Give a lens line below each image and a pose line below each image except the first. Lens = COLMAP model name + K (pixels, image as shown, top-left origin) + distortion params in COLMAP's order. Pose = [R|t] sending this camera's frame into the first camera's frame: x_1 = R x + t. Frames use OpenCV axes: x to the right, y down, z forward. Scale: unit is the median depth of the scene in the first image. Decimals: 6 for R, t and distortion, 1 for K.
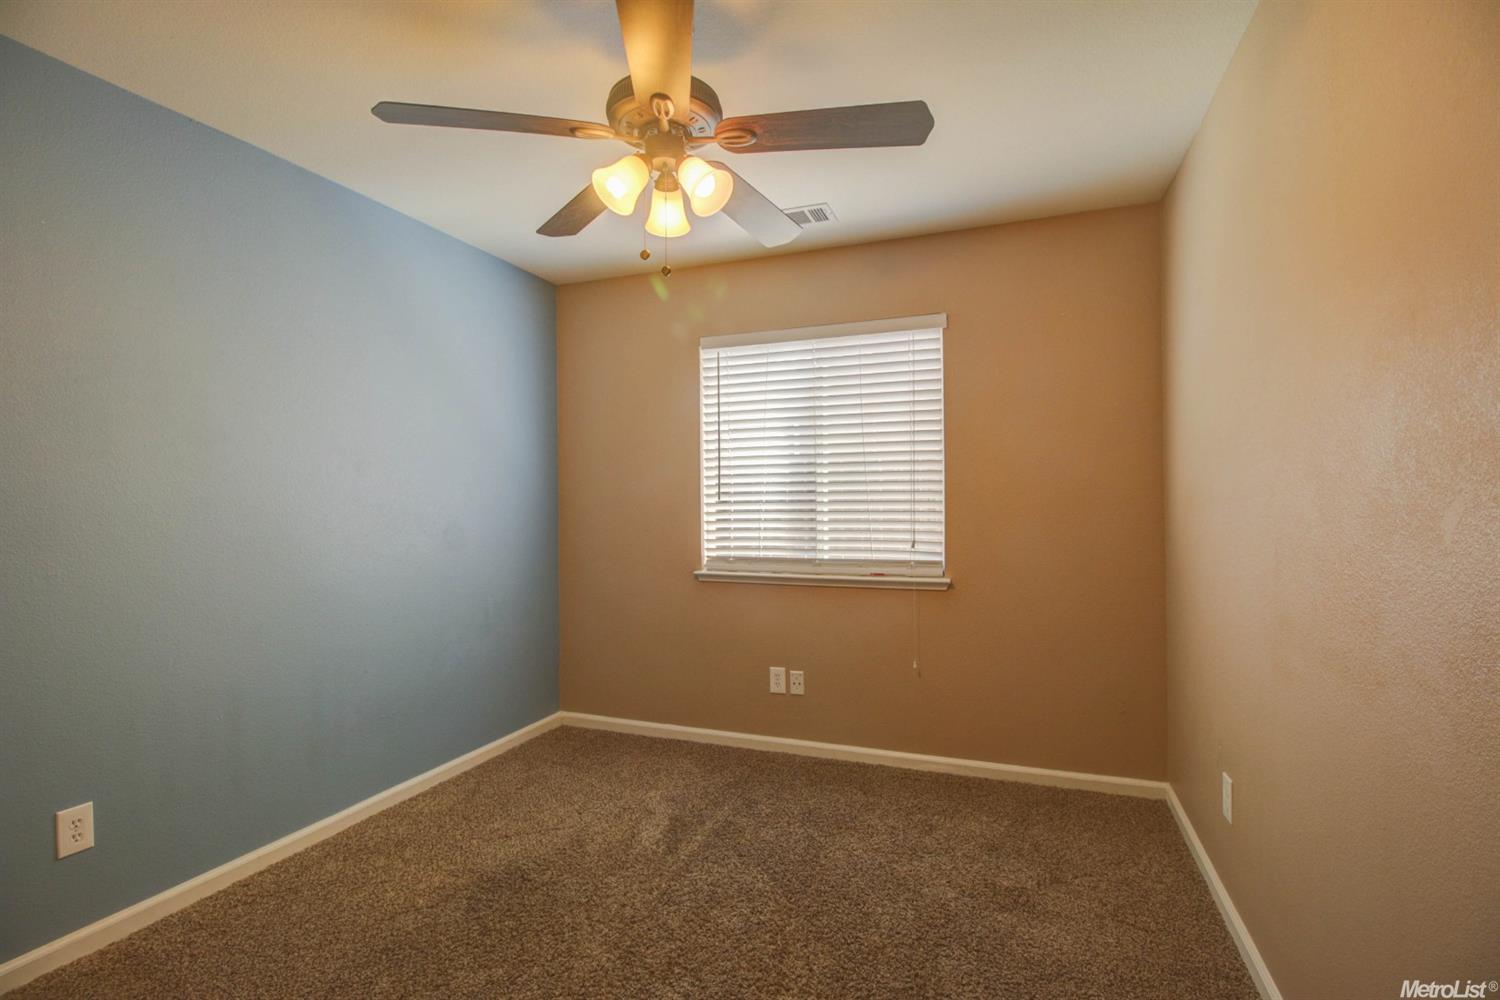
lens RADIAL K [[691.4, 0, 750.0], [0, 691.4, 500.0], [0, 0, 1]] dist [-0.008838, -0.000727]
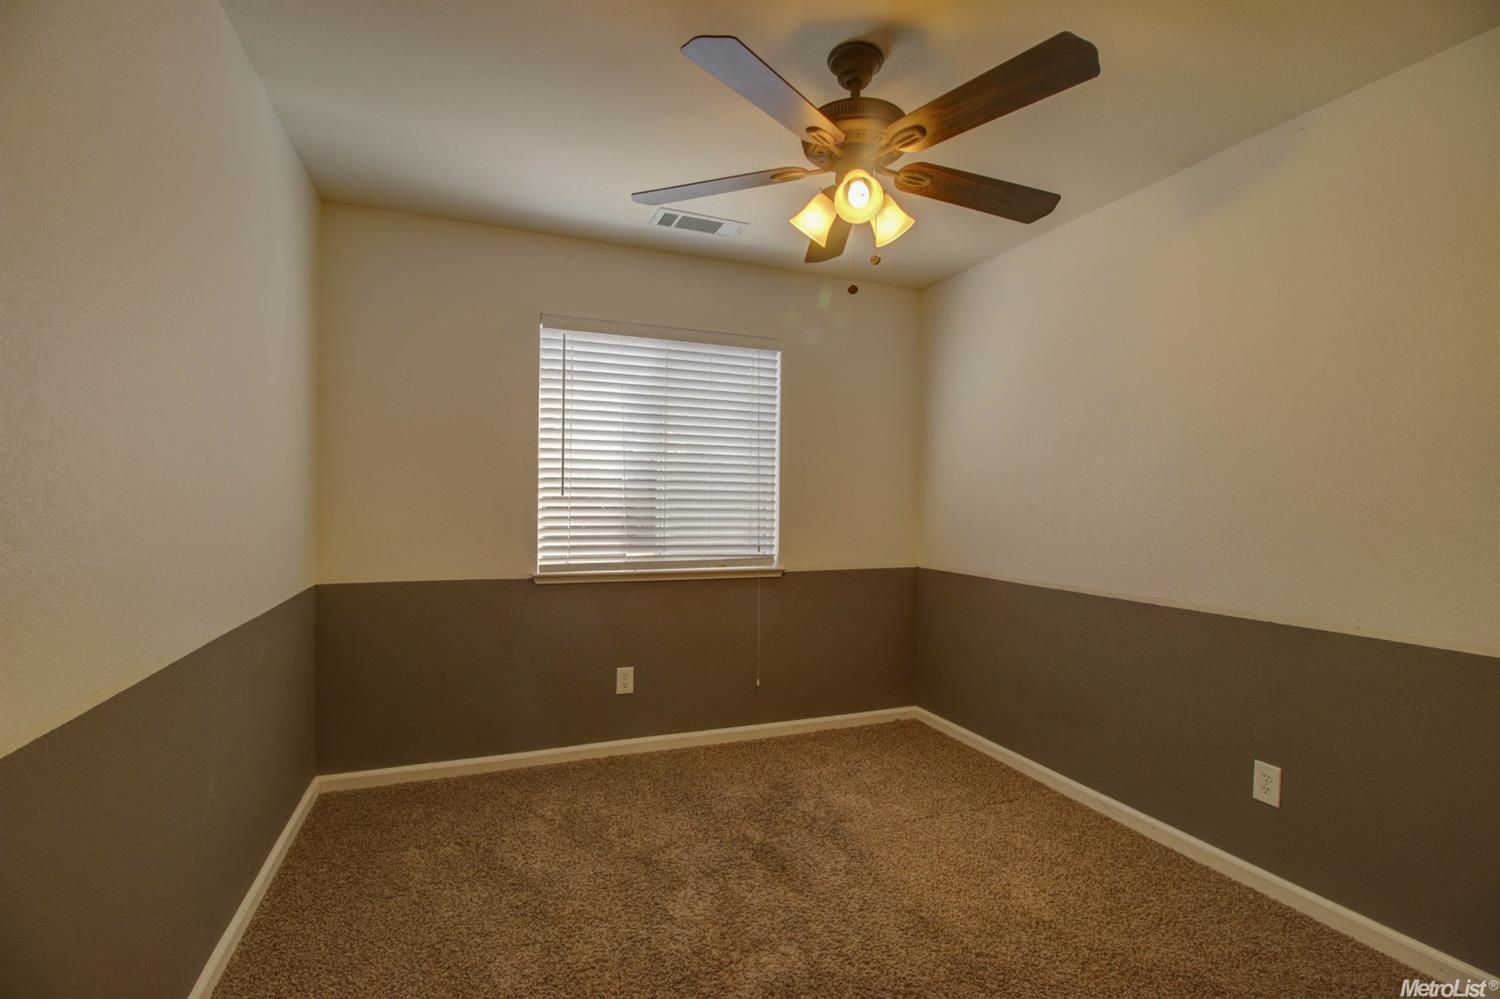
lens RADIAL K [[665.8, 0, 750.0], [0, 665.8, 499.5], [0, 0, 1]] dist [0.000025, -0.000080]
pose [[0.741995, 0.017189, 0.670185, -0.464254], [-0.018406, 0.999817, -0.005265, 0.005617], [-0.670153, -0.008429, 0.742175, 0.182077]]
